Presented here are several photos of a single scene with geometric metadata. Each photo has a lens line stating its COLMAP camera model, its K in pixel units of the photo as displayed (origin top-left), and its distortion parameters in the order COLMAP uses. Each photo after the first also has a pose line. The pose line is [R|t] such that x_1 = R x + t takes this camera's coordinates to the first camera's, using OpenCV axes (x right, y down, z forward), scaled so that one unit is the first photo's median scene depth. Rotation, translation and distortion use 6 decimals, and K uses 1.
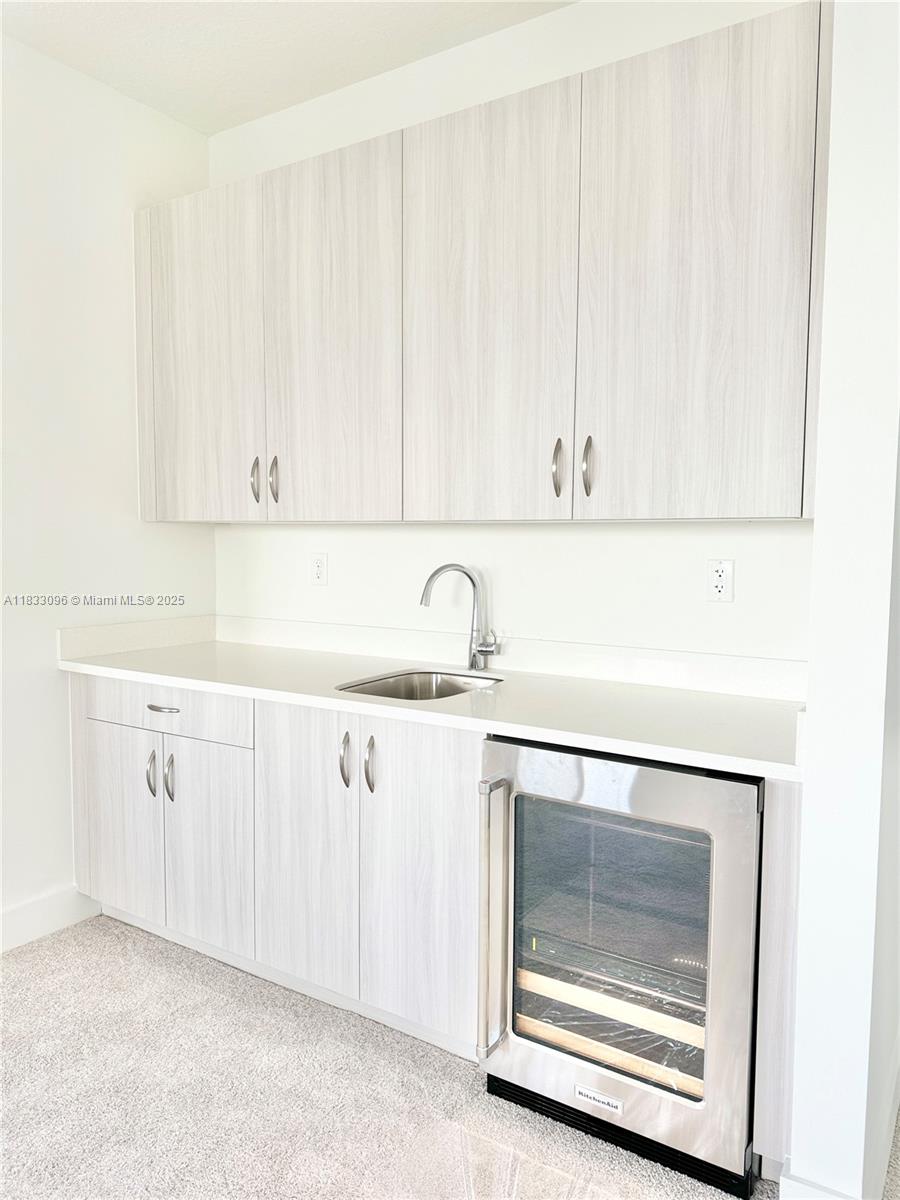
lens RADIAL K [[842.9, 0, 450.0], [0, 842.9, 600.0], [0, 0, 1]] dist [0.067546, -0.078488]
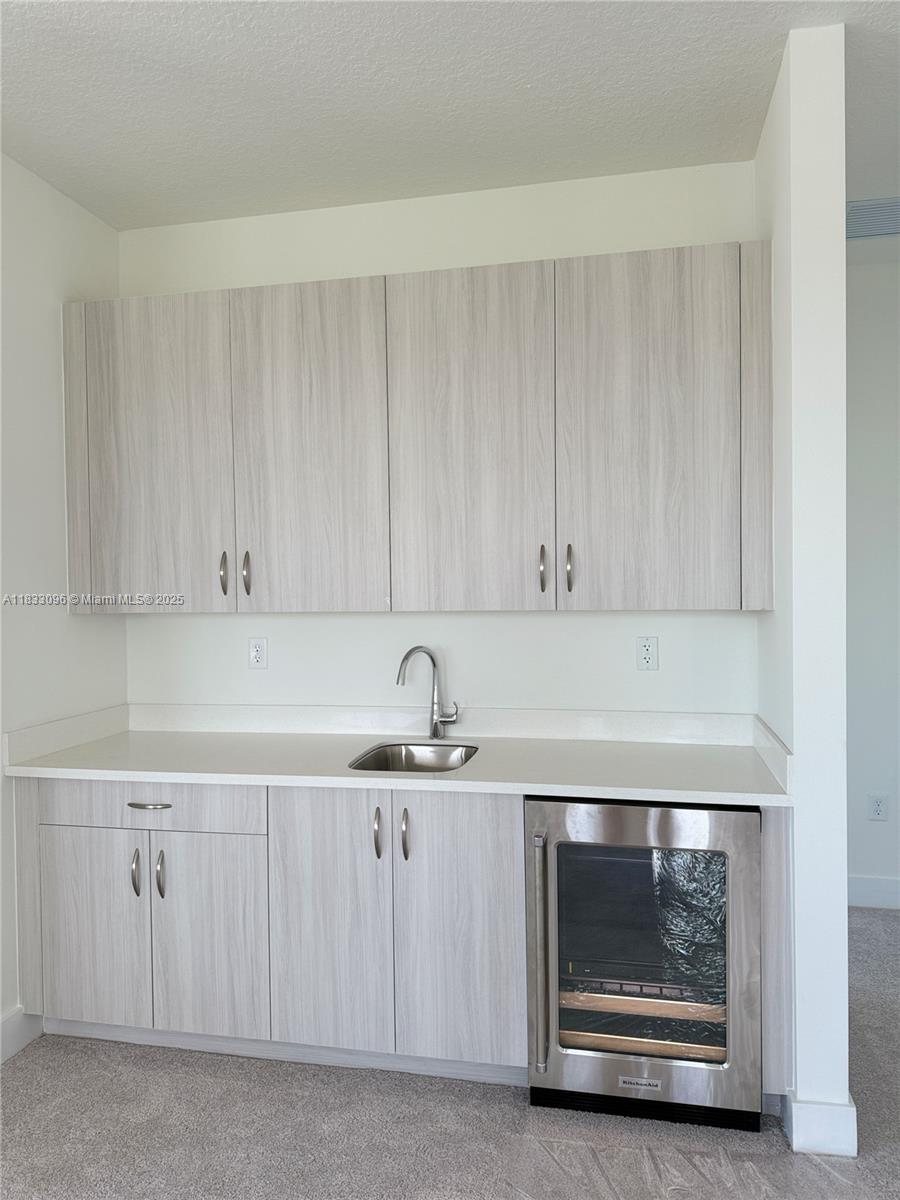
lens RADIAL K [[842.9, 0, 450.0], [0, 842.9, 600.0], [0, 0, 1]] dist [0.067546, -0.078488]
pose [[0.933575, -0.026952, 0.357366, -0.386524], [0.046201, 0.997898, -0.045436, -0.055138], [-0.355390, 0.058929, 0.932859, -0.076976]]
